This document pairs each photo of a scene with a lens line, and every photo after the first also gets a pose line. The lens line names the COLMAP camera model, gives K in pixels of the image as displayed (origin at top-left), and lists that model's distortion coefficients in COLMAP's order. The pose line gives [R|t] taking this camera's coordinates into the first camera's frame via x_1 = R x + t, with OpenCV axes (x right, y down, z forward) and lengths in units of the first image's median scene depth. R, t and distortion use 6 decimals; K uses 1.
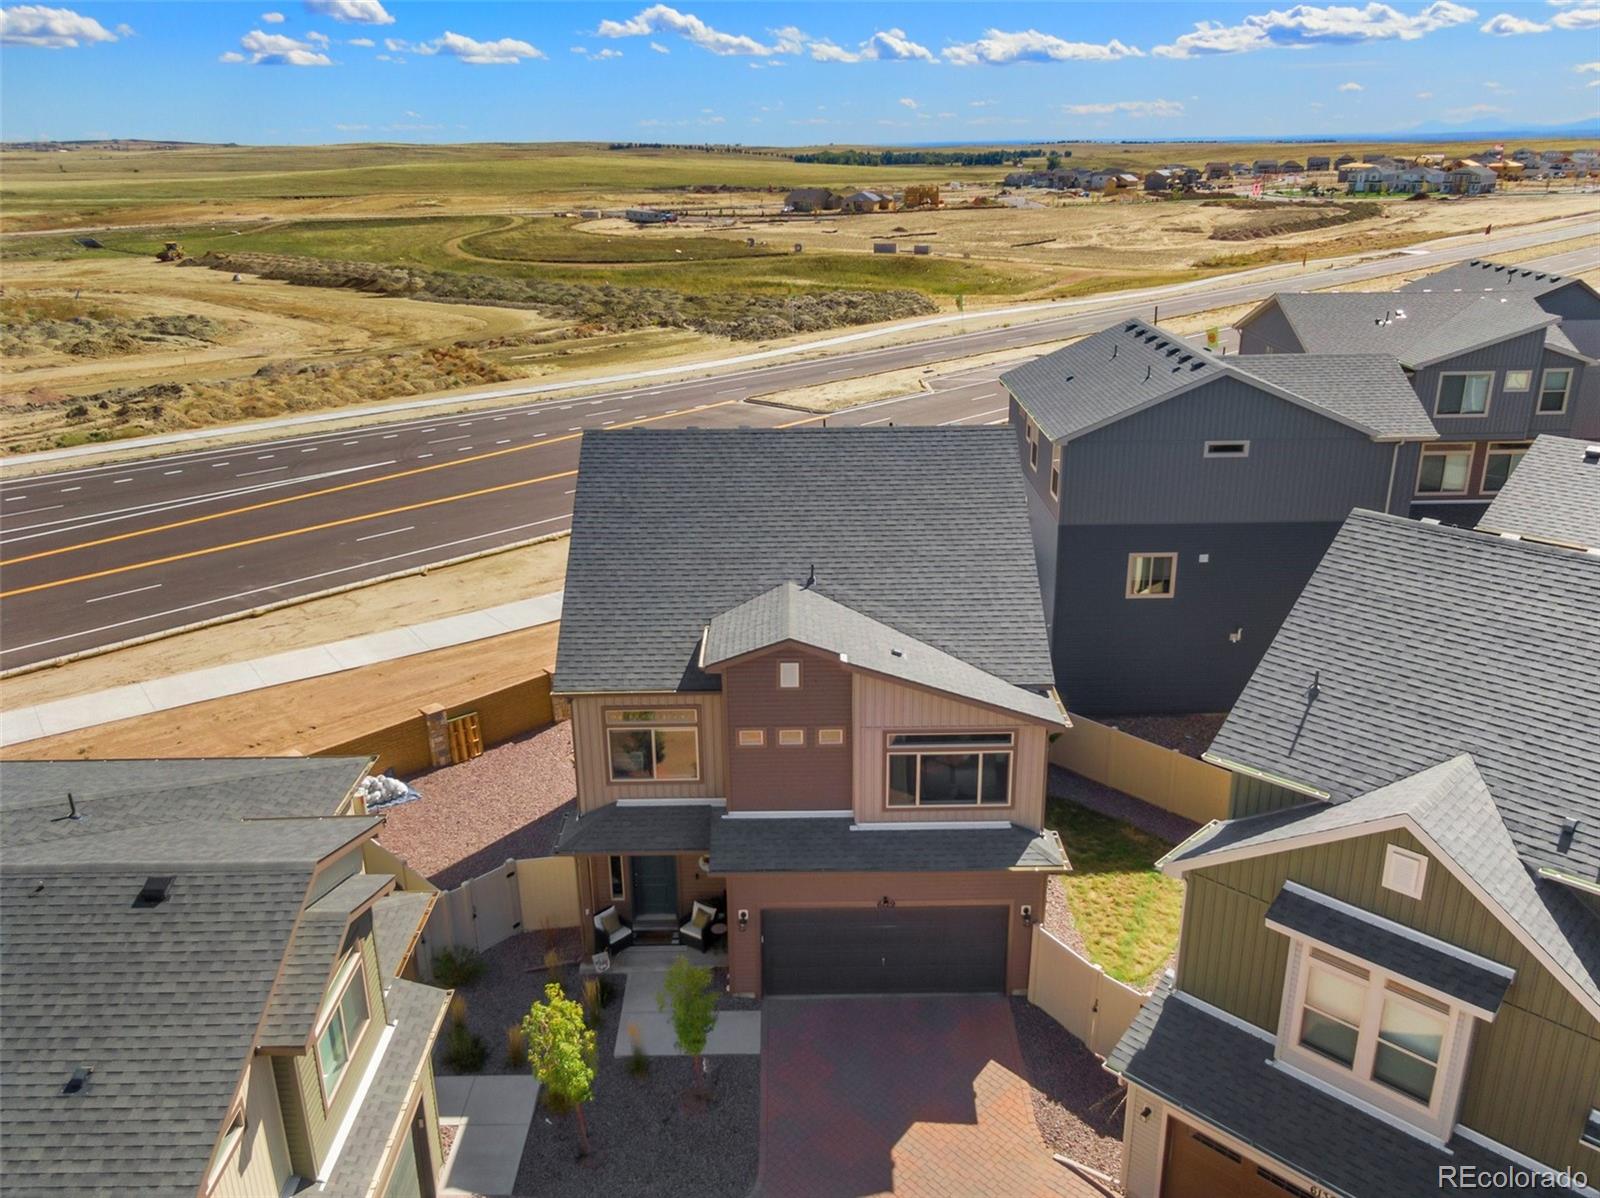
lens RADIAL K [[1273.1, 0, 800.0], [0, 1273.1, 599.0], [0, 0, 1]] dist [0.013035, 0.000673]
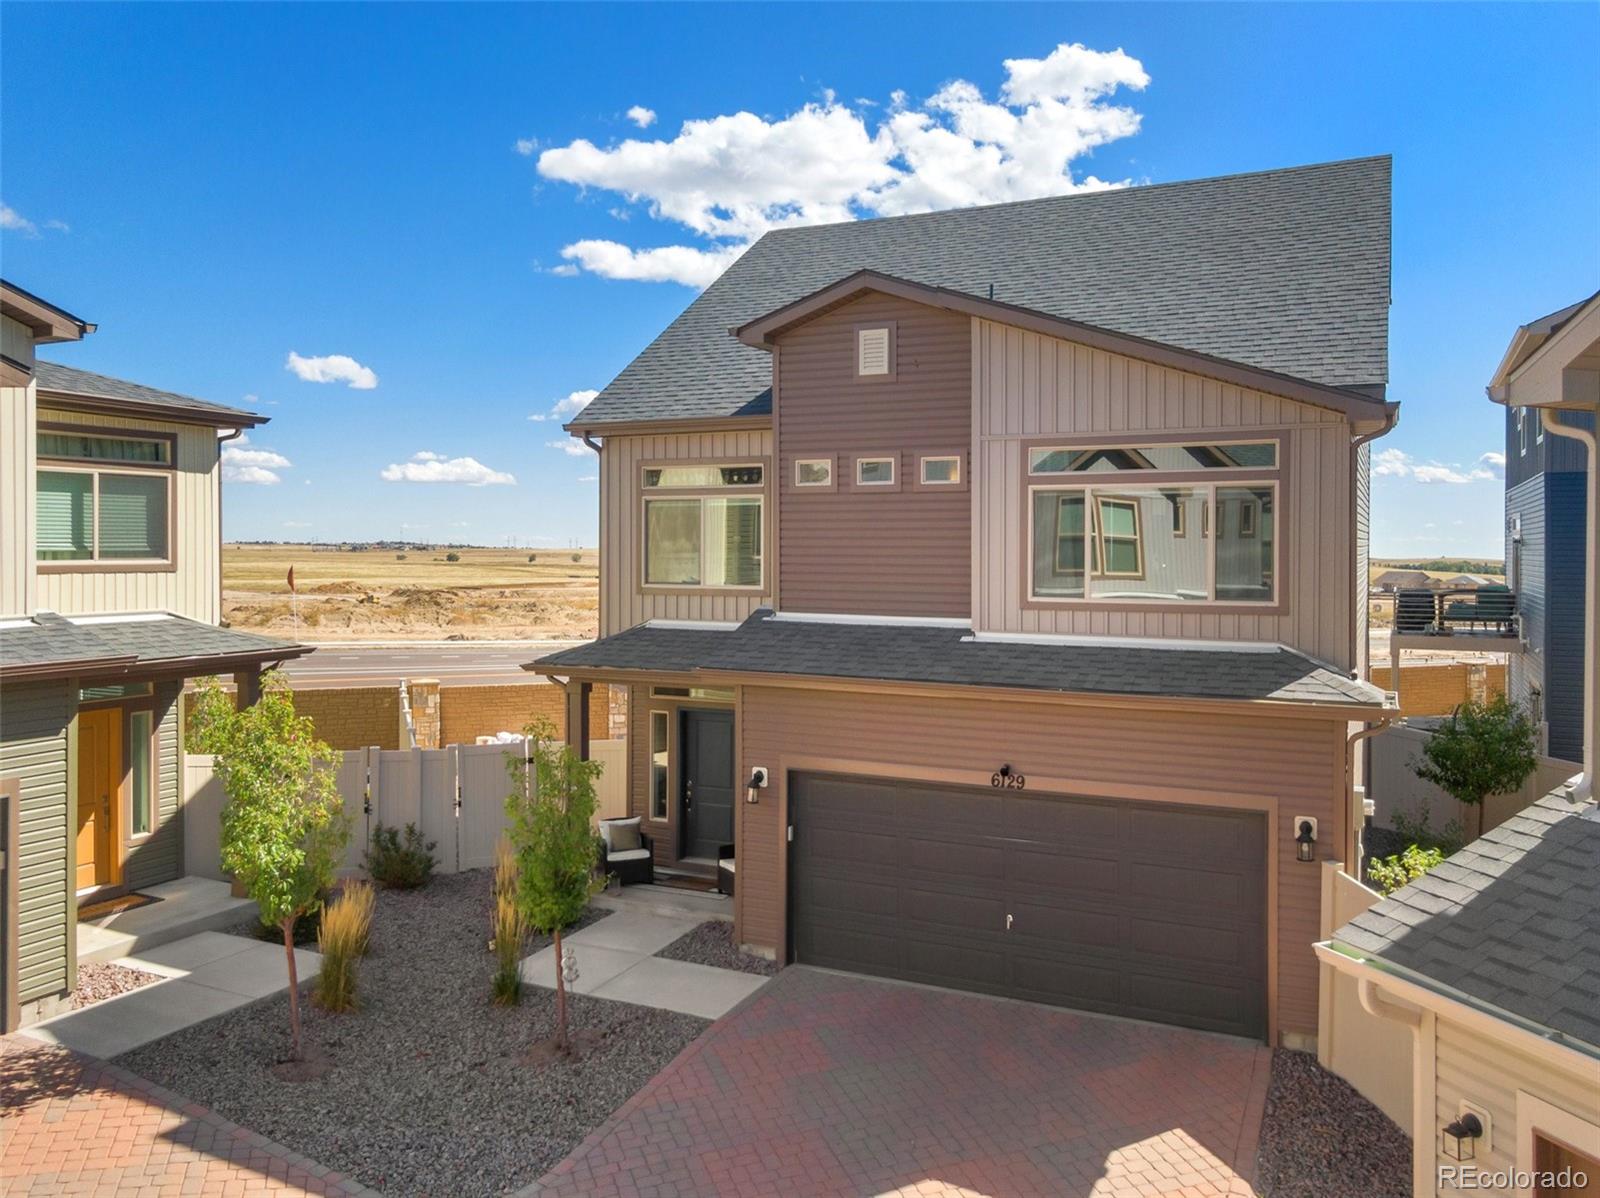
lens RADIAL K [[1230.8, 0, 798.2], [0, 1230.8, 565.9], [0, 0, 1]] dist [0.004897, -0.004229]
pose [[0.898076, 0.020370, -0.439368, 0.206783], [-0.162921, 0.943278, -0.289281, 0.314177], [0.408554, 0.331379, 0.850454, 0.518760]]
